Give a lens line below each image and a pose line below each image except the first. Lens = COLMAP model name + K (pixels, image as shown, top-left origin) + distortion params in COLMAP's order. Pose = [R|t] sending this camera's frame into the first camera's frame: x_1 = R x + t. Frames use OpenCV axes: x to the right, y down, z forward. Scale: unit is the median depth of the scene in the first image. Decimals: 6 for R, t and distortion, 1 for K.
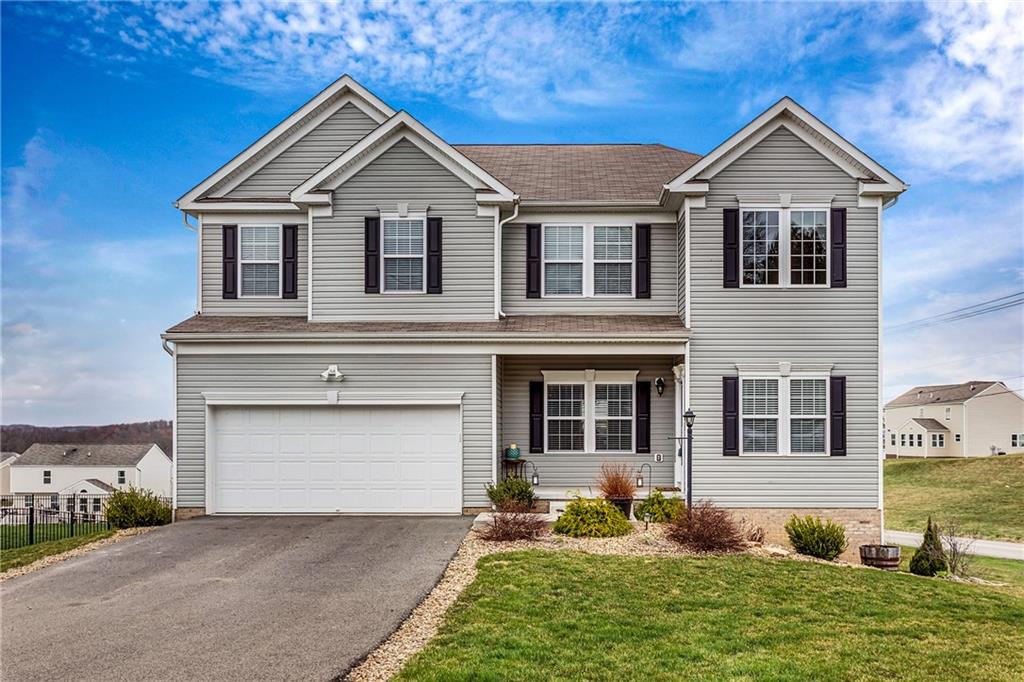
lens RADIAL K [[901.7, 0, 512.0], [0, 901.7, 398.0], [0, 0, 1]] dist [-0.008058, -0.000946]
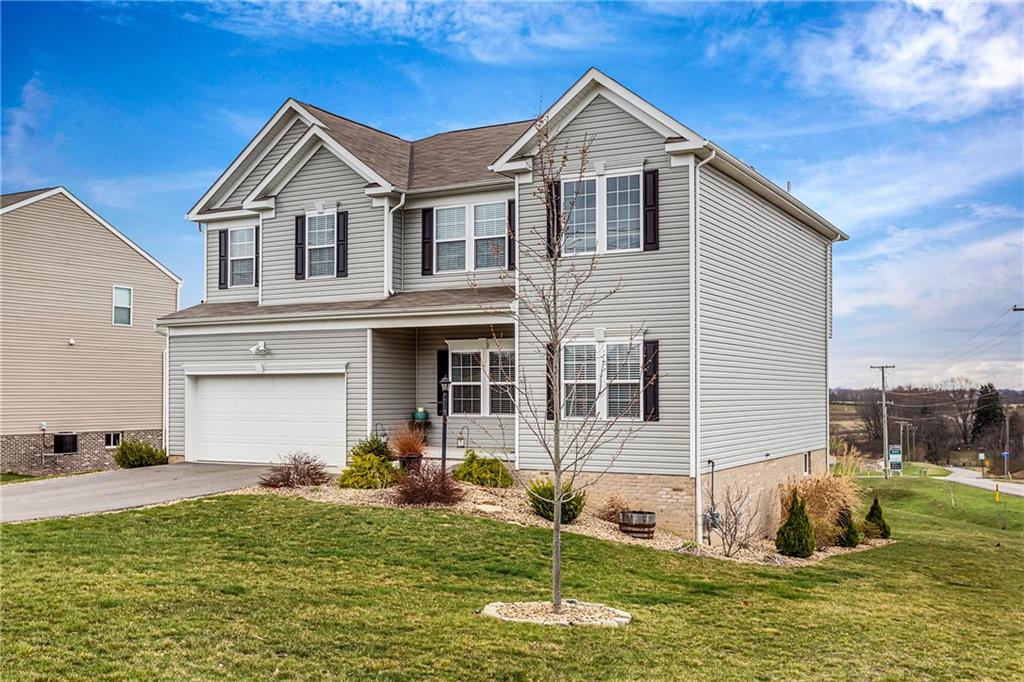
lens RADIAL K [[1025.3, 0, 512.0], [0, 1025.3, 341.0], [0, 0, 1]] dist [-0.006734, -0.008680]
pose [[0.880640, -0.024186, -0.473169, 0.726696], [0.017787, 0.999680, -0.017993, -0.005803], [0.473453, 0.007429, 0.880788, -0.058060]]
